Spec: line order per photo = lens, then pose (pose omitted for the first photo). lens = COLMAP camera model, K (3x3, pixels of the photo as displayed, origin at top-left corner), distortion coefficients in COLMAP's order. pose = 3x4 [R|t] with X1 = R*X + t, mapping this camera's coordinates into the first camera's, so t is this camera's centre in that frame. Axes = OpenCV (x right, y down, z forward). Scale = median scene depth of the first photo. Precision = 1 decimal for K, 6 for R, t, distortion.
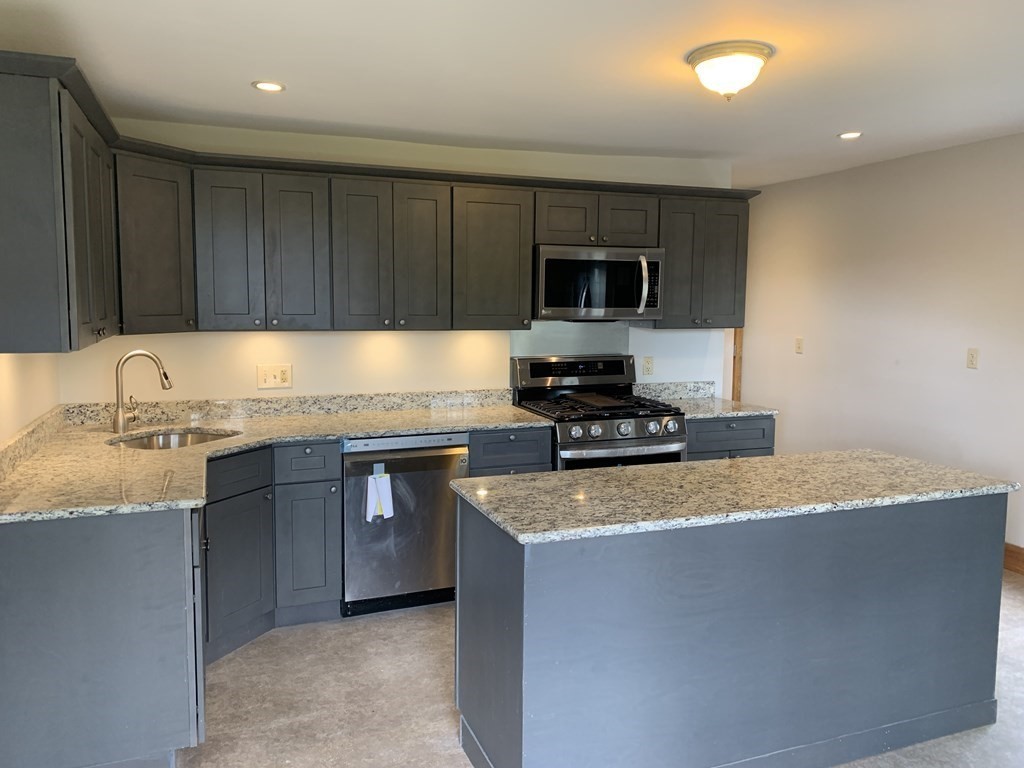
lens RADIAL K [[776.0, 0, 513.2], [0, 776.0, 369.7], [0, 0, 1]] dist [0.200705, -0.562720]
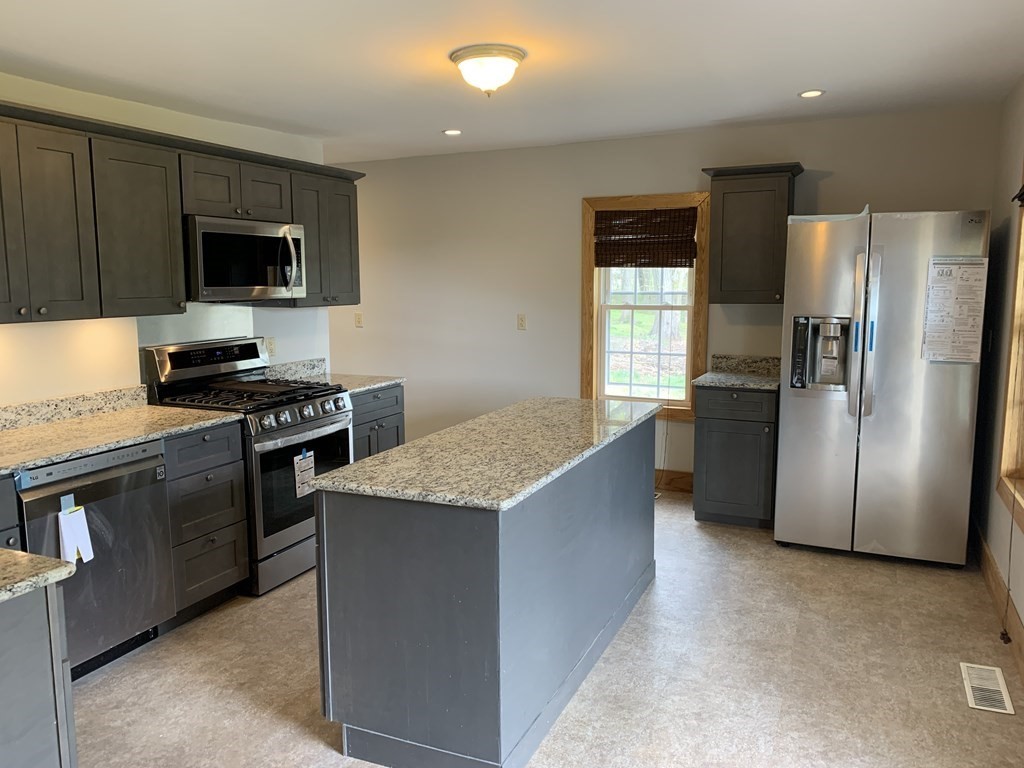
lens RADIAL K [[783.9, 0, 523.7], [0, 783.9, 374.0], [0, 0, 1]] dist [0.012859, -0.012096]
pose [[0.702006, -0.099656, 0.705164, -0.351778], [0.077376, 0.994972, 0.063584, -0.011456], [-0.707955, 0.009927, 0.706187, 0.124673]]
